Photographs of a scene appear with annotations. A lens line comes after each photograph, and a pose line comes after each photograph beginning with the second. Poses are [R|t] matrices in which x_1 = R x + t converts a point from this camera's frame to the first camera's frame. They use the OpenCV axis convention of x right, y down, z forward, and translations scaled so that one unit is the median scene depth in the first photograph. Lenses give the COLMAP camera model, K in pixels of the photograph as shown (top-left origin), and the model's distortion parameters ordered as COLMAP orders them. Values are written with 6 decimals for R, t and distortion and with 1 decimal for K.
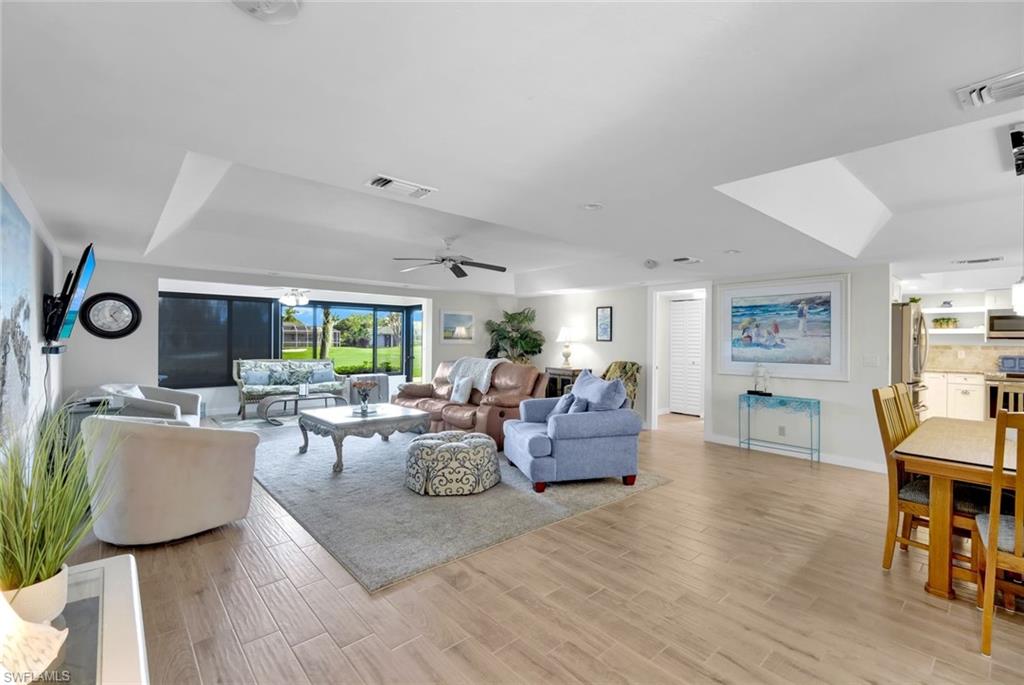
lens RADIAL K [[449.6, 0, 510.3], [0, 449.6, 342.5], [0, 0, 1]] dist [0.002684, -0.001363]
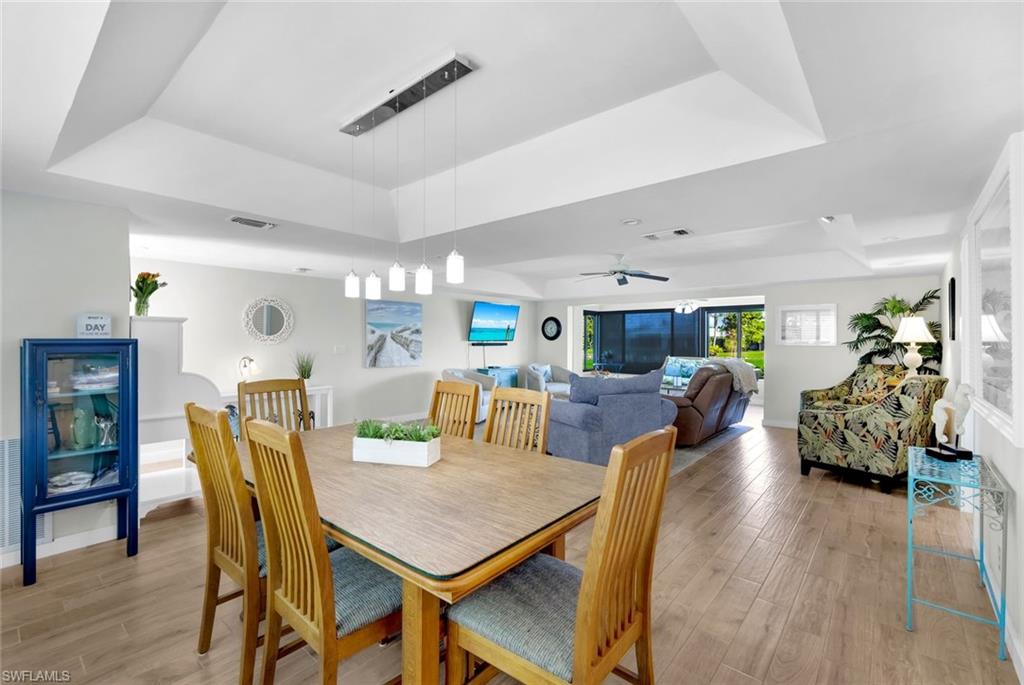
lens RADIAL K [[449.6, 0, 507.3], [0, 449.6, 341.0], [0, 0, 1]] dist [0.002684, -0.001363]
pose [[0.147602, -0.006337, -0.989027, 0.881417], [-0.005590, 0.999958, -0.007242, 0.008207], [0.989031, 0.006598, 0.147560, 0.476209]]
